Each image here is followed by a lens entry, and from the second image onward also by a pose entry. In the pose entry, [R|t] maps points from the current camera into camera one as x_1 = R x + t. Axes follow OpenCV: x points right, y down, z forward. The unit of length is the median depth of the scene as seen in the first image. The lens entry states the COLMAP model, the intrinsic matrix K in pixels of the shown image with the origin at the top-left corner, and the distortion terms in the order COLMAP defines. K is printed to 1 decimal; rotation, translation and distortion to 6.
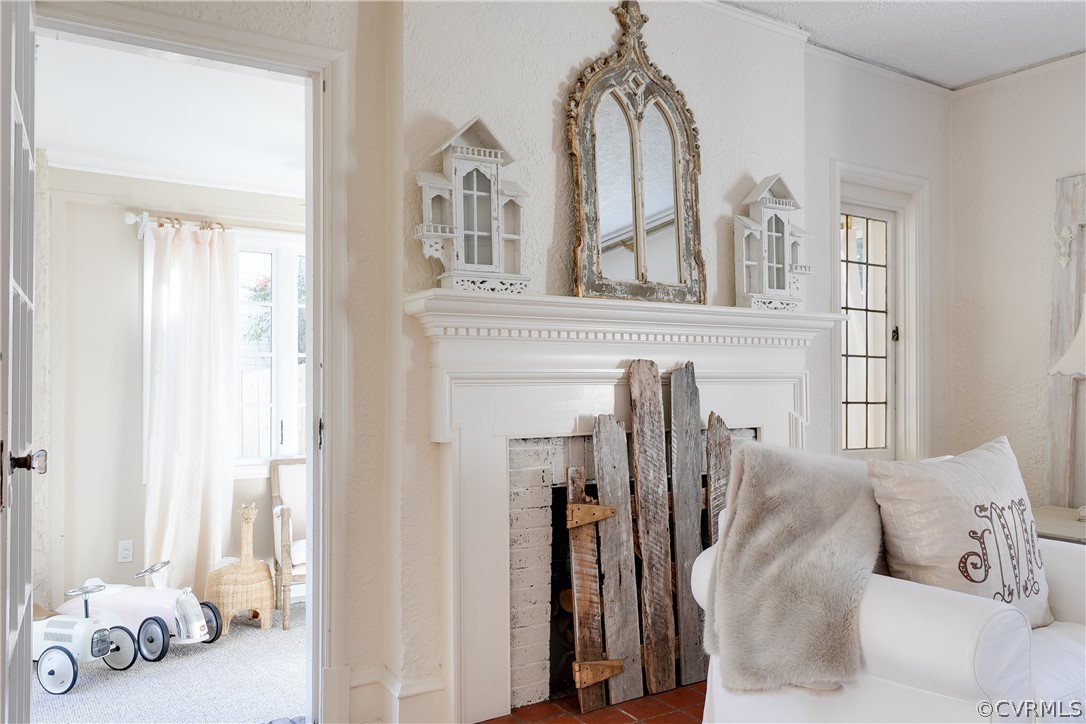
lens RADIAL K [[857.7, 0, 544.4], [0, 857.7, 371.4], [0, 0, 1]] dist [0.004588, 0.002087]
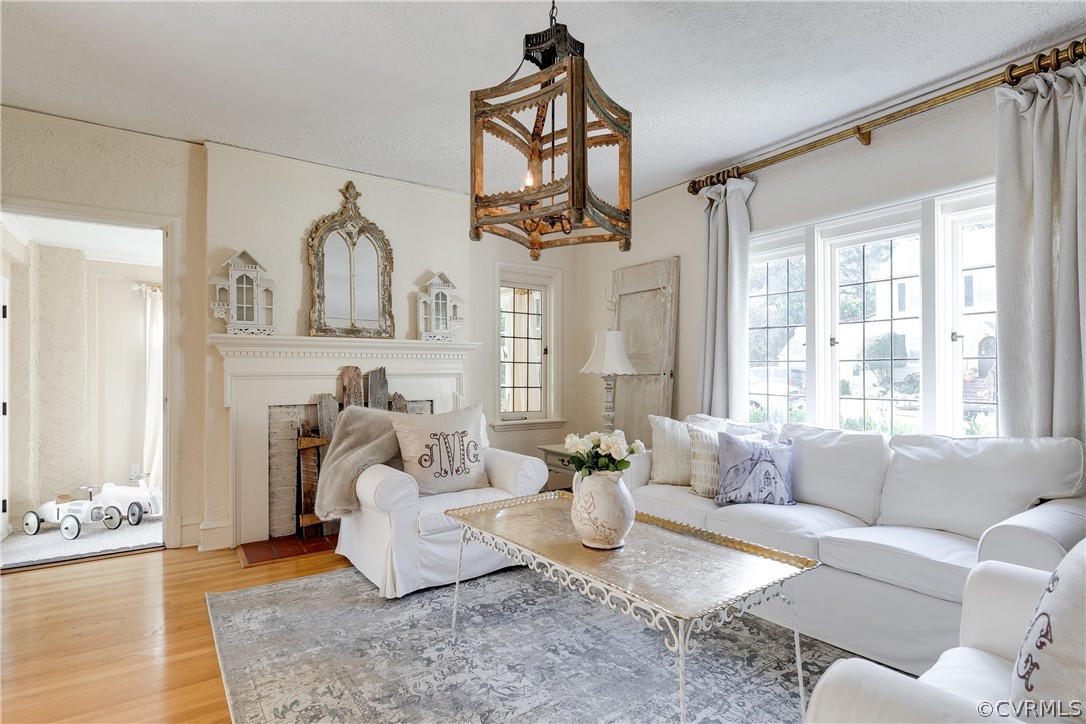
lens RADIAL K [[558.2, 0, 546.1], [0, 558.2, 372.1], [0, 0, 1]] dist [0.000920, 0.000171]
pose [[0.999605, -0.001276, 0.028081, 0.524780], [0.001037, 0.999963, 0.008521, -0.010491], [-0.028091, -0.008489, 0.999569, -0.312862]]
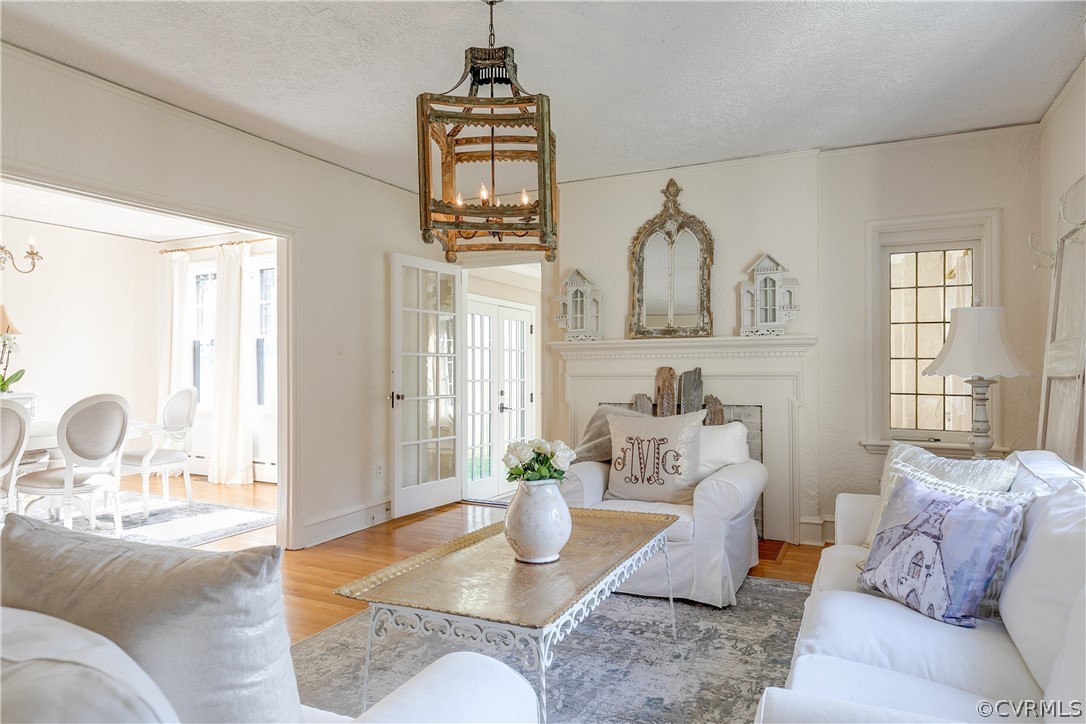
lens RADIAL K [[656.0, 0, 544.7], [0, 656.0, 369.7], [0, 0, 1]] dist [0.001868, 0.000139]
pose [[0.509140, -0.004396, -0.860673, 1.258362], [0.011466, 0.999933, 0.001676, -0.013064], [0.860608, -0.010722, 0.509156, -0.014347]]
